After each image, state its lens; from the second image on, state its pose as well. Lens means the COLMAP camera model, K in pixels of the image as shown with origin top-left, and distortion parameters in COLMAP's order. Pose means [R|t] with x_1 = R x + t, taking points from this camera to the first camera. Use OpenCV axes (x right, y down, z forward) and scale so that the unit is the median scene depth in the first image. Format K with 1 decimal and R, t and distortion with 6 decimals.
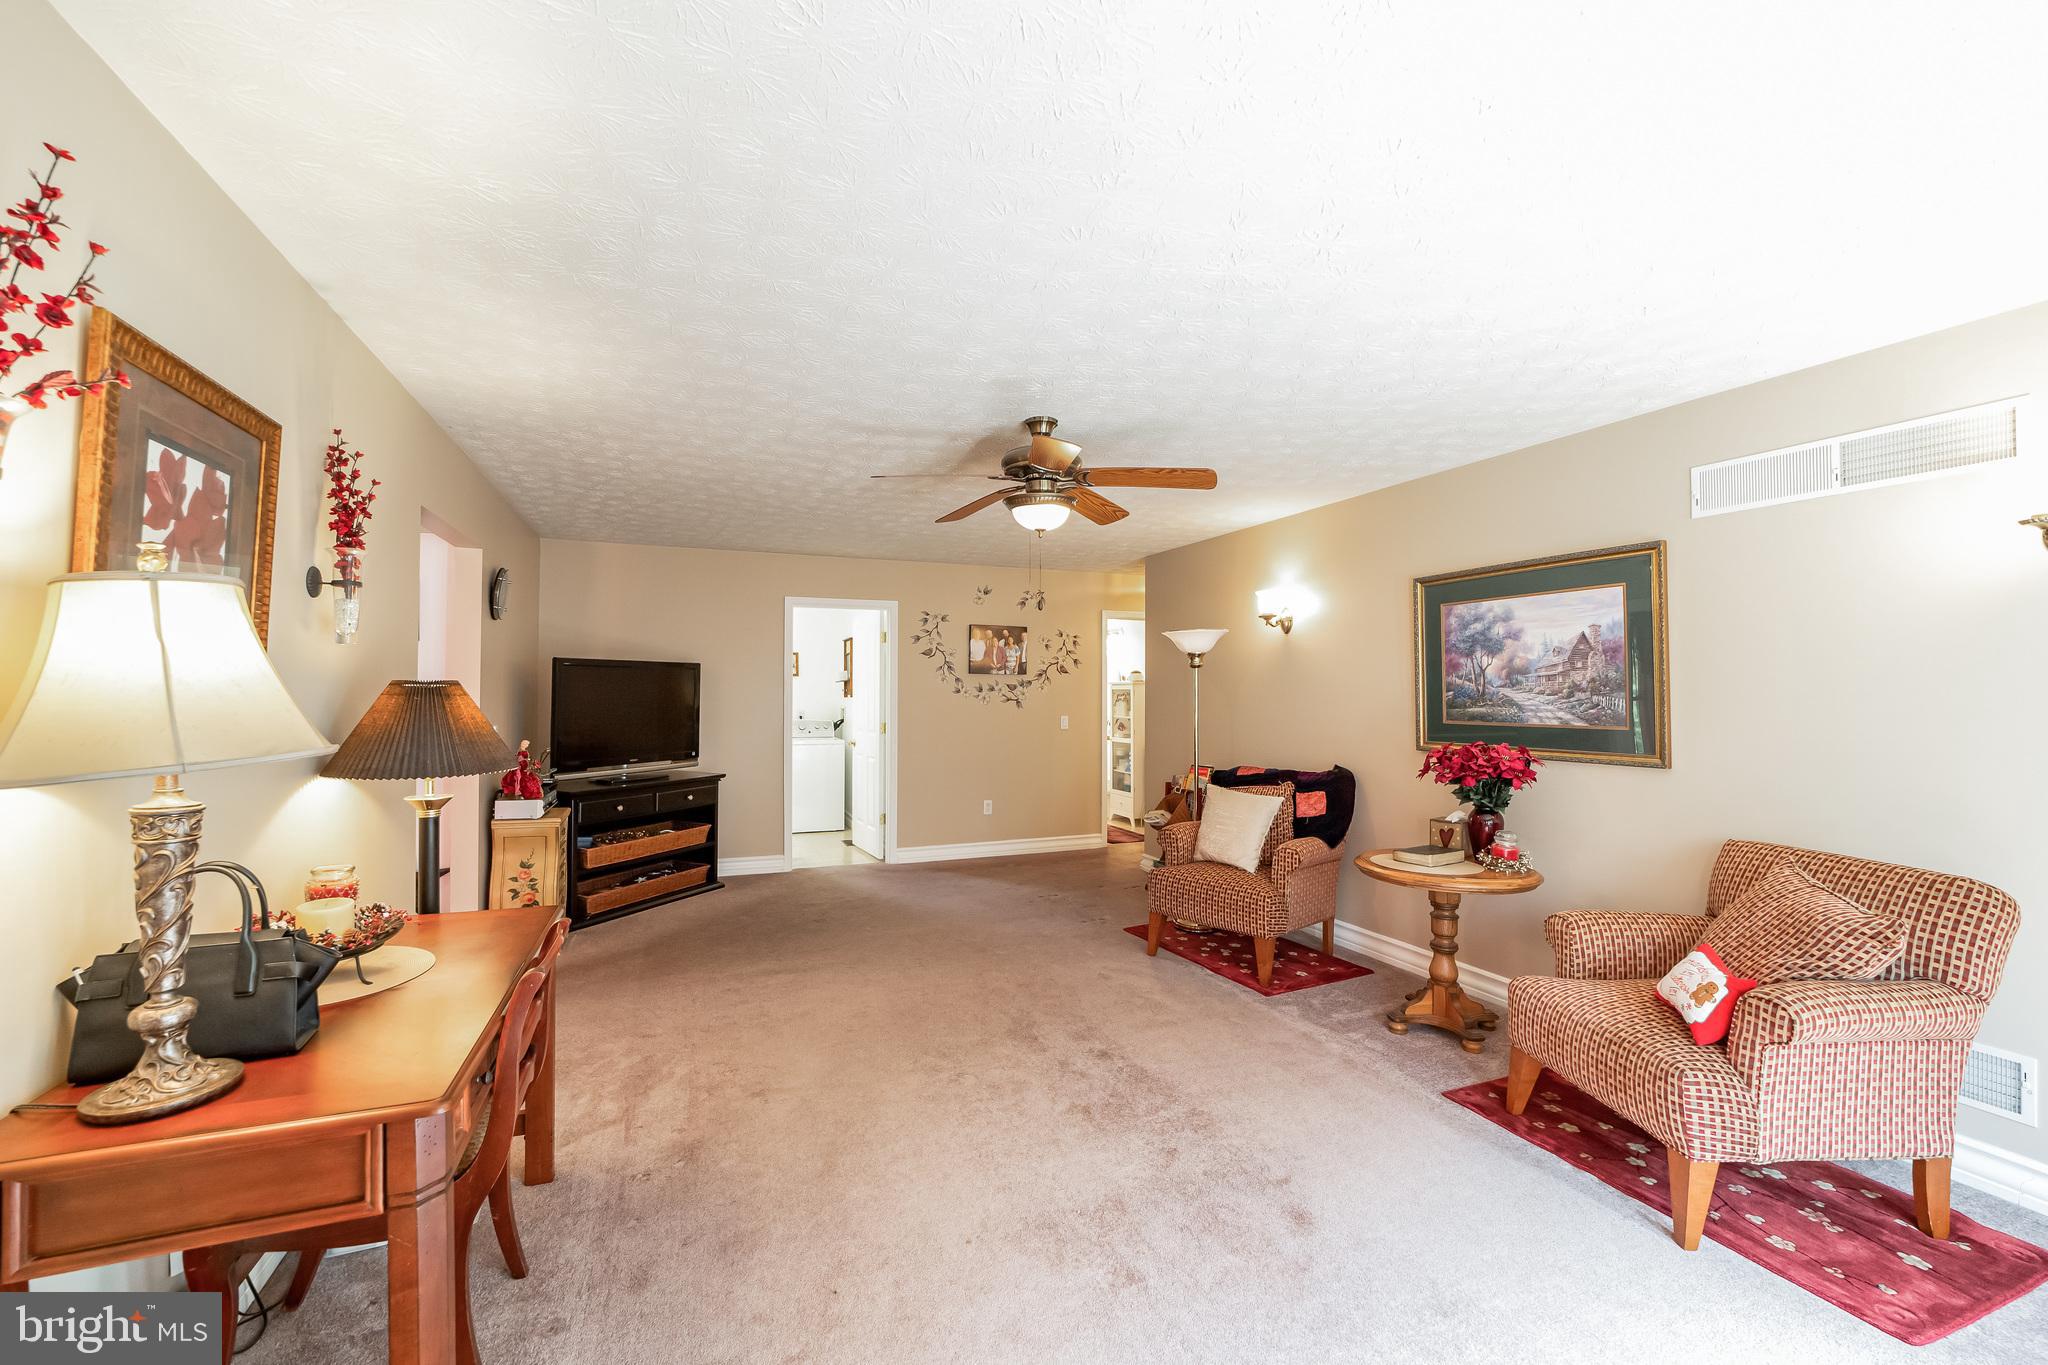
lens RADIAL K [[803.5, 0, 1014.7], [0, 803.5, 679.8], [0, 0, 1]] dist [-0.012491, 0.002295]
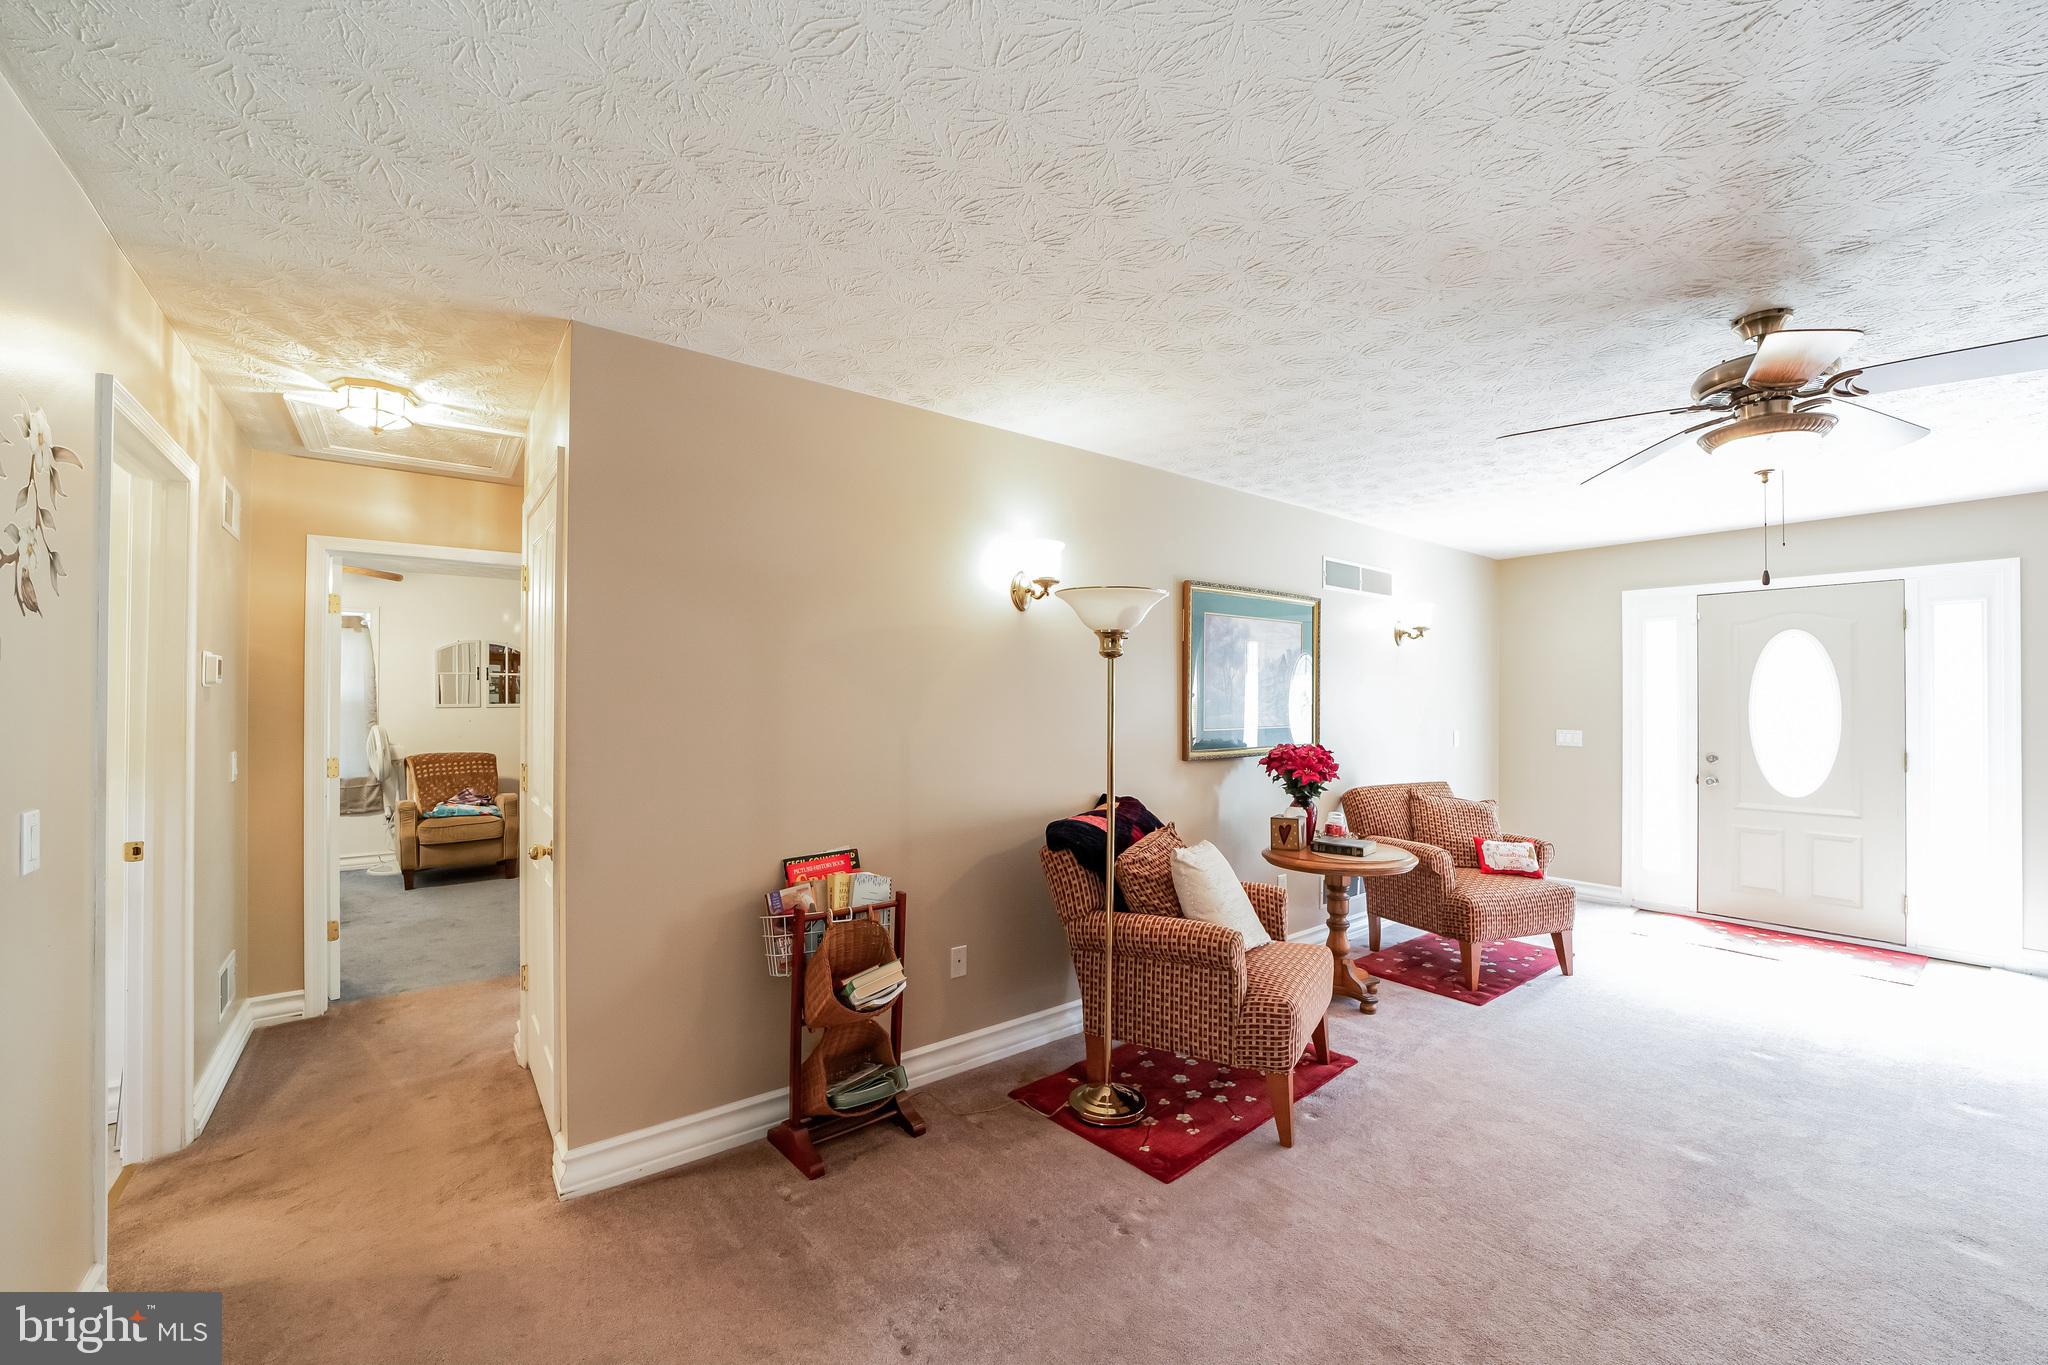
lens RADIAL K [[803.5, 0, 1022.9], [0, 803.5, 686.2], [0, 0, 1]] dist [-0.012491, 0.002295]
pose [[-0.259248, 0.005997, 0.965792, -0.438112], [-0.018350, 0.999770, -0.011134, 0.016155], [-0.965636, -0.020608, -0.259078, 1.681303]]
